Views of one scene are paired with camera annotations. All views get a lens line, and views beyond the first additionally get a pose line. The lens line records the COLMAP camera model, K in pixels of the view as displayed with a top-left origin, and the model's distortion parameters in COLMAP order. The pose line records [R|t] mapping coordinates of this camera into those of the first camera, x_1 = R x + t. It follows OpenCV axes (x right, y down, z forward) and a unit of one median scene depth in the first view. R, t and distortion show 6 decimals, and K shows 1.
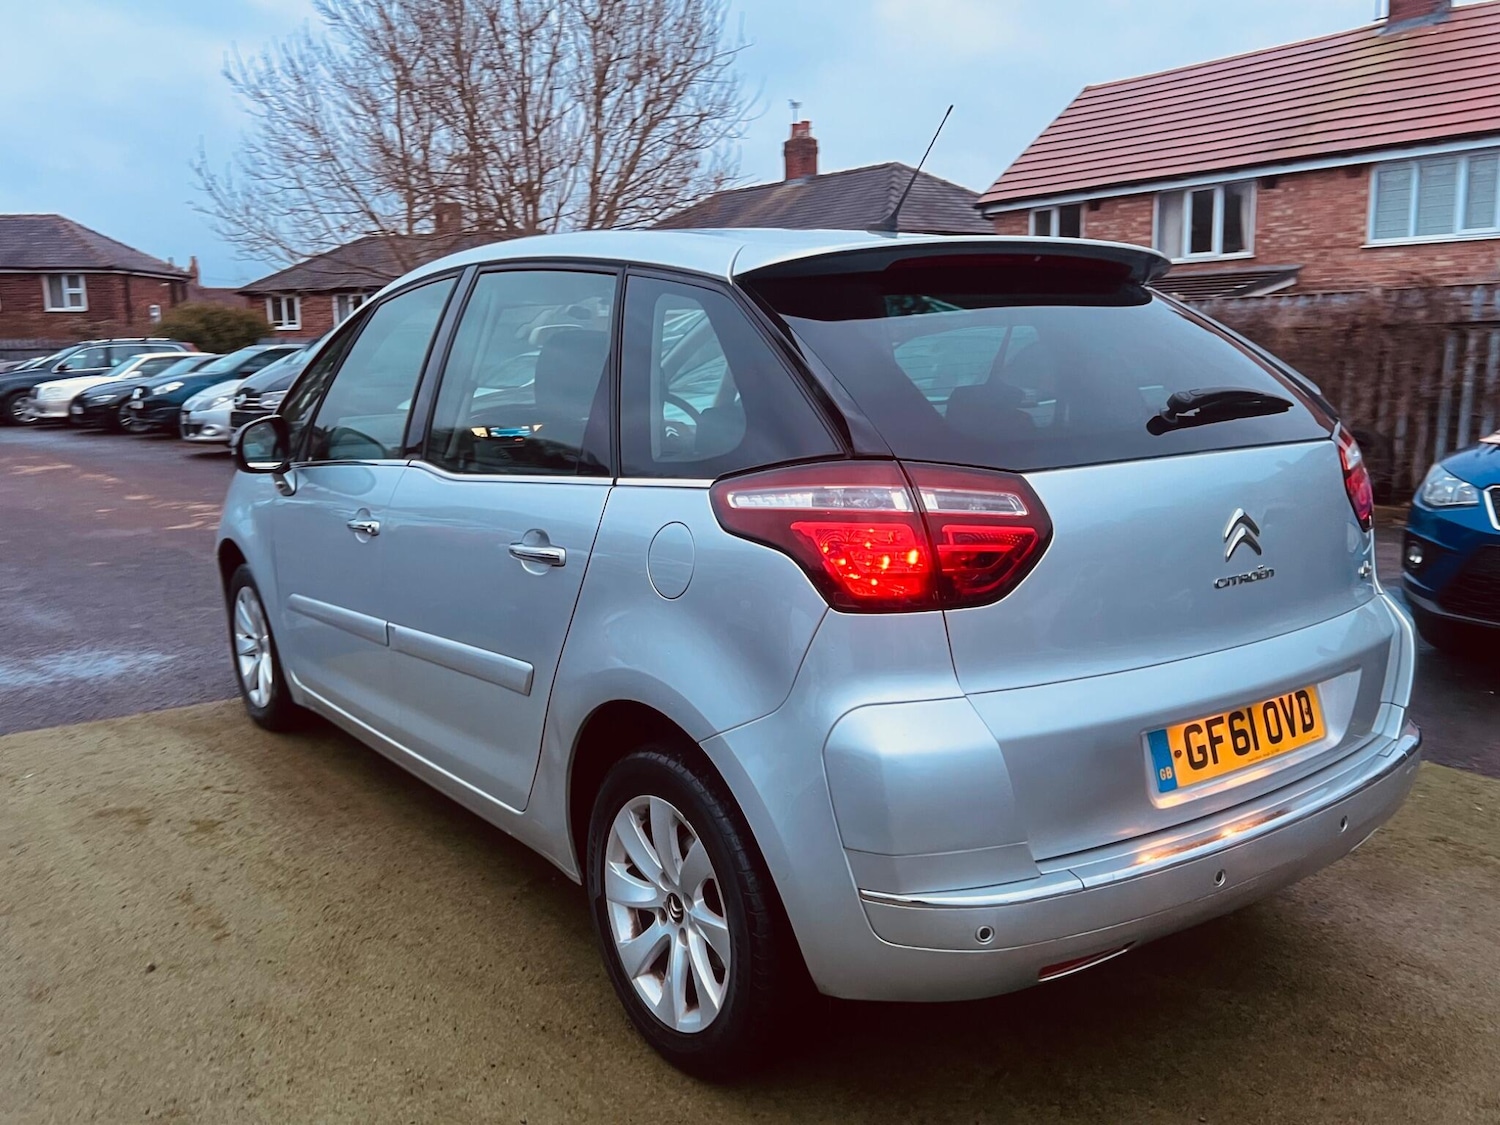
lens RADIAL K [[1250.5, 0, 742.5], [0, 1250.5, 552.9], [0, 0, 1]] dist [0.048034, -0.048157]
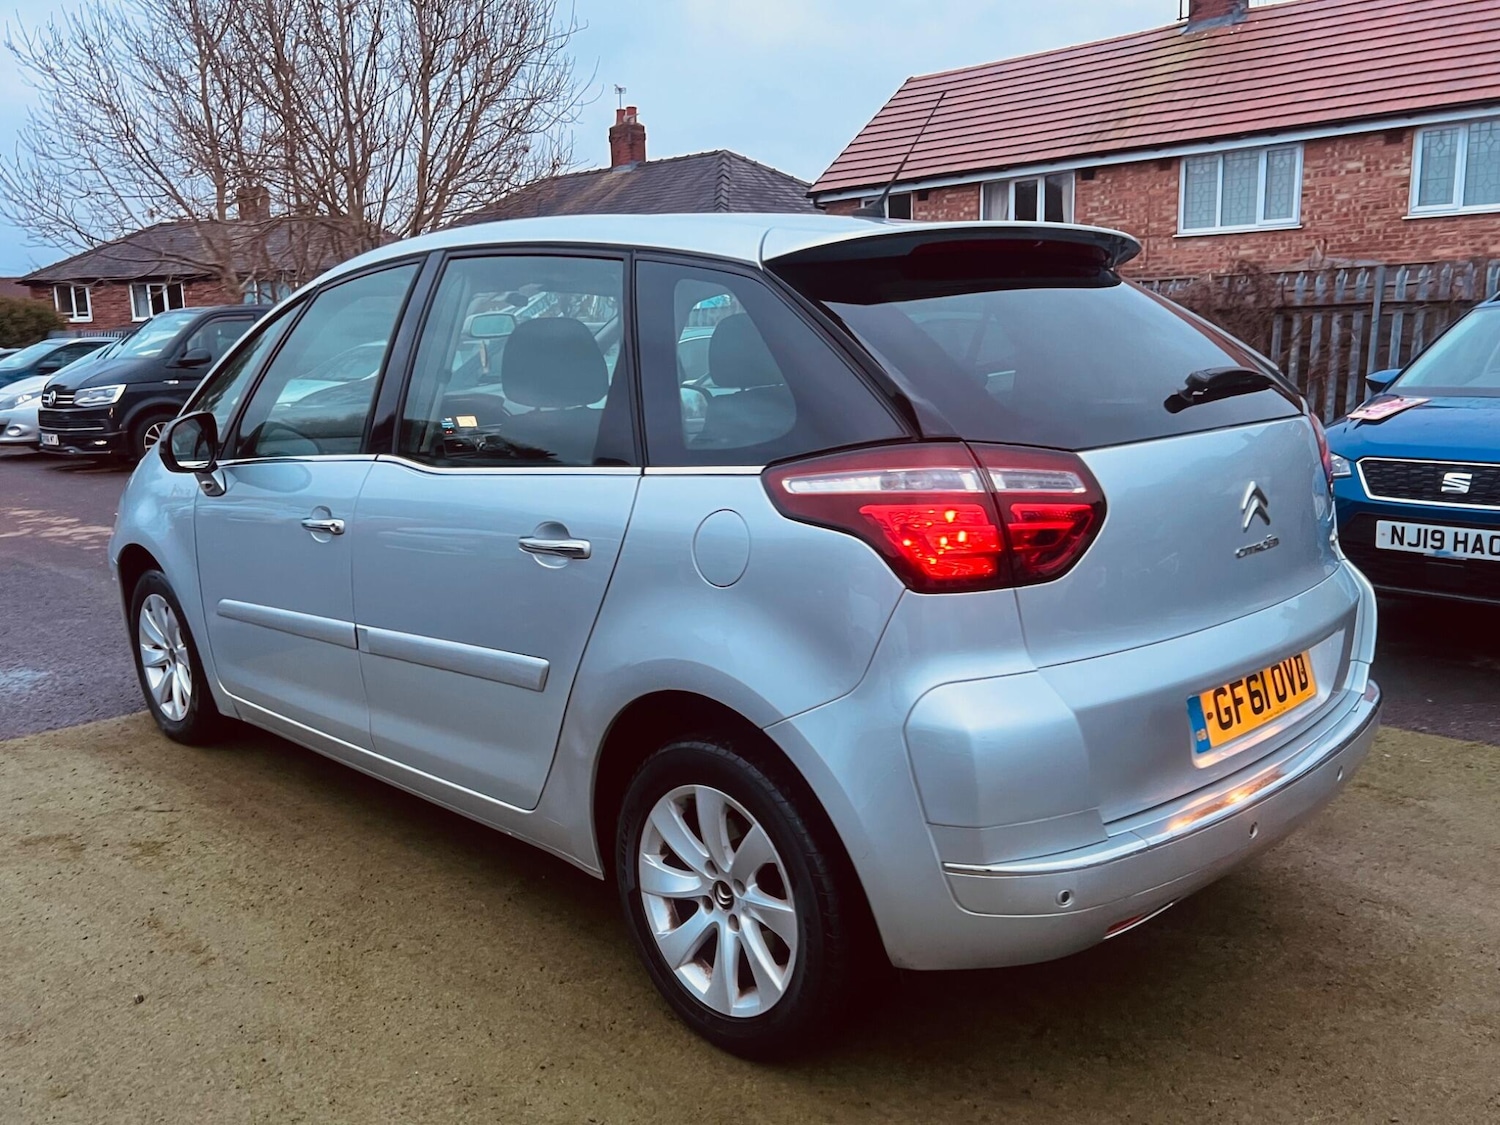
lens RADIAL K [[1249.6, 0, 743.7], [0, 1249.6, 569.8], [0, 0, 1]] dist [0.052501, -0.058231]
pose [[0.989898, -0.034367, 0.137554, -0.127087], [0.031403, 0.999227, 0.023665, 0.000121], [-0.138261, -0.019106, 0.990212, 0.009250]]
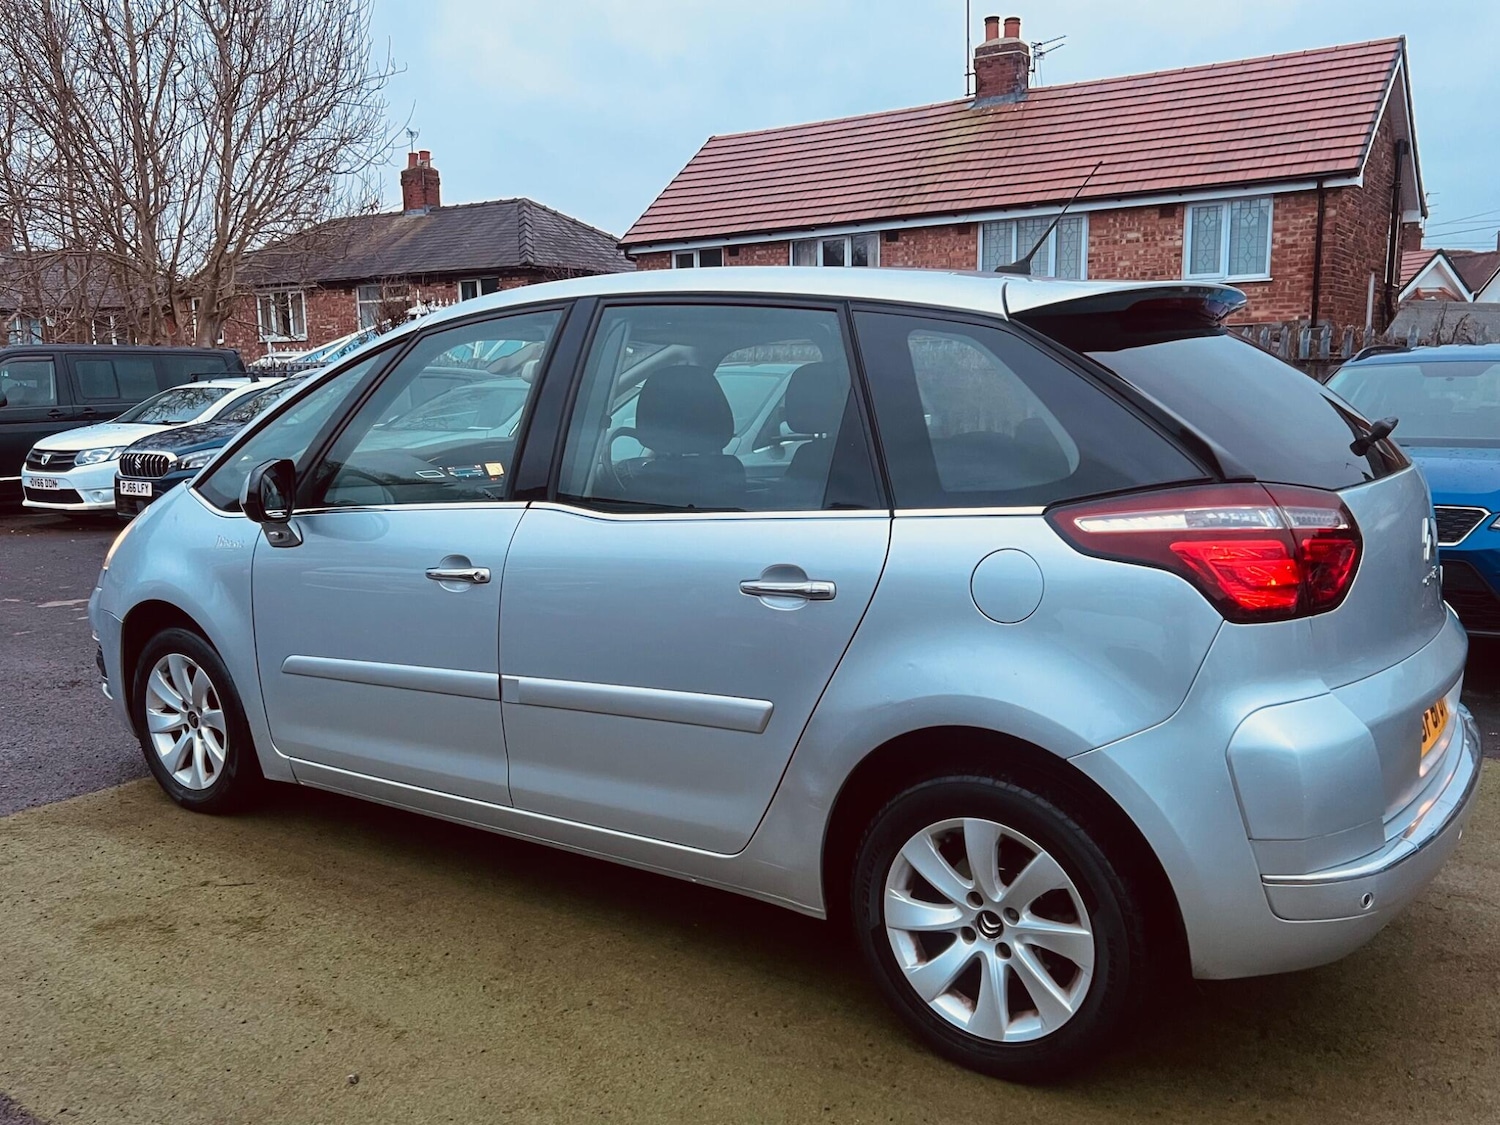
lens RADIAL K [[1249.6, 0, 743.7], [0, 1249.6, 569.8], [0, 0, 1]] dist [0.052501, -0.058231]
pose [[0.948015, -0.045372, 0.314976, -0.425464], [0.050144, 0.998717, -0.007059, -0.008132], [-0.314251, 0.022486, 0.949074, 0.058837]]
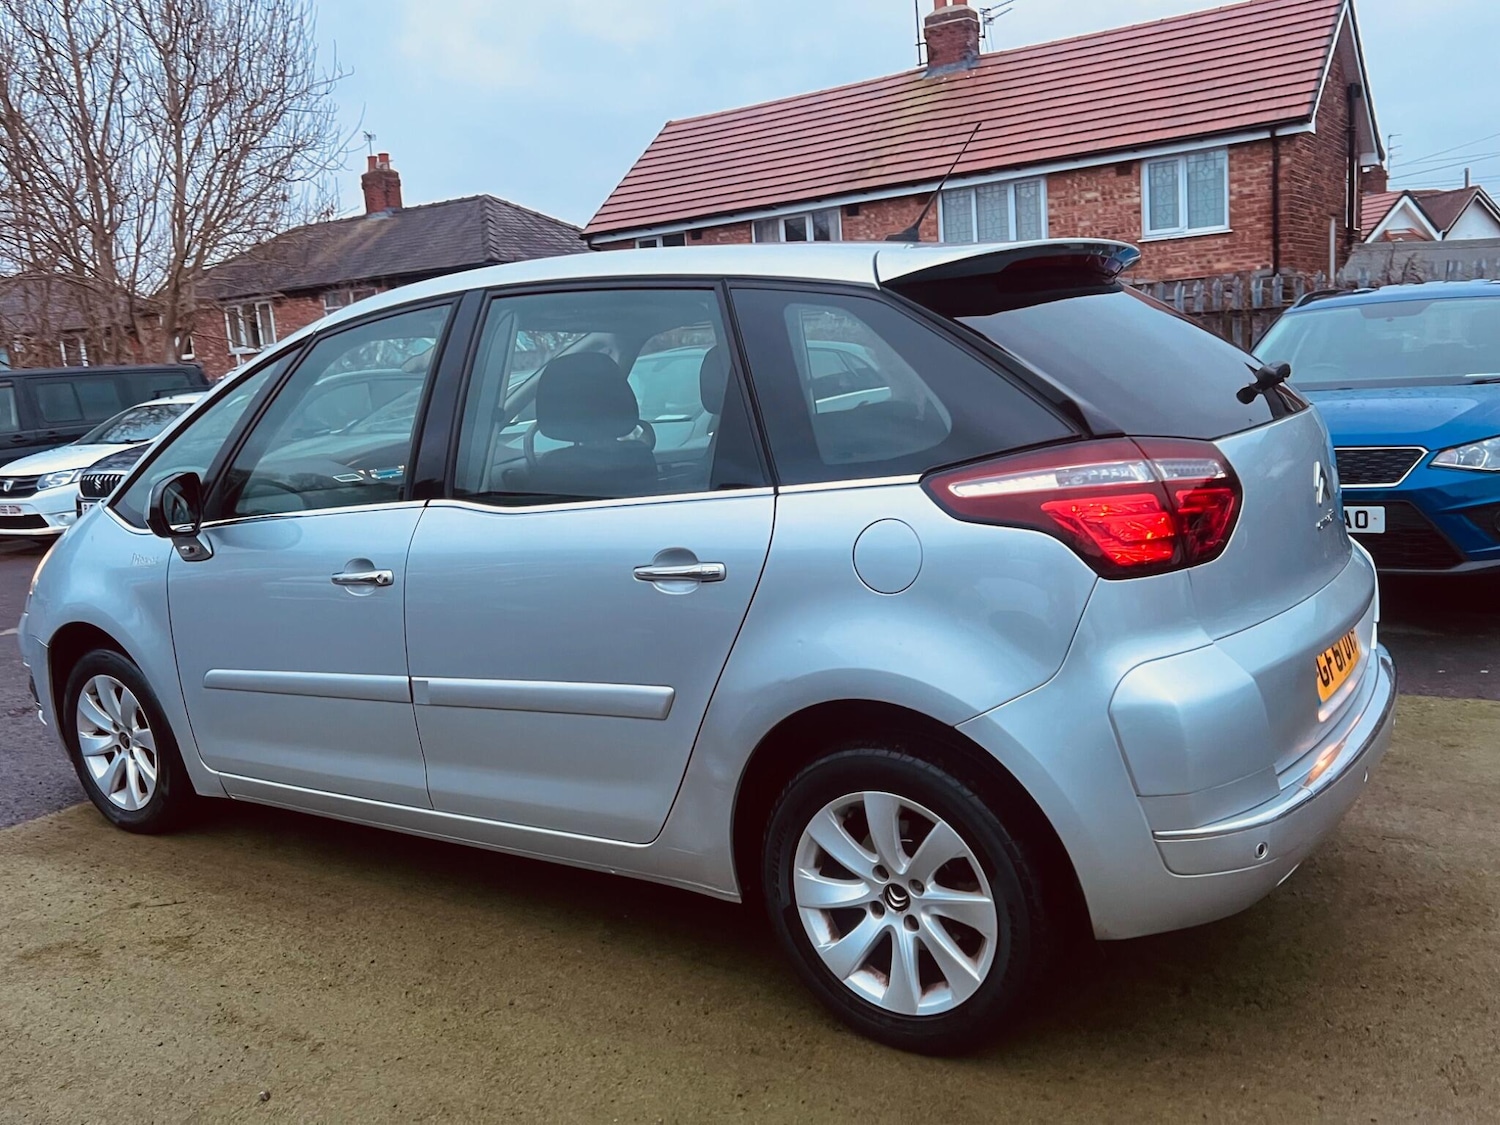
lens RADIAL K [[1250.5, 0, 742.5], [0, 1250.5, 552.9], [0, 0, 1]] dist [0.048034, -0.048157]
pose [[0.941853, -0.104026, 0.319517, -0.358632], [0.111842, 0.993707, -0.006157, -0.002914], [-0.316866, 0.041534, 0.947561, 0.044960]]
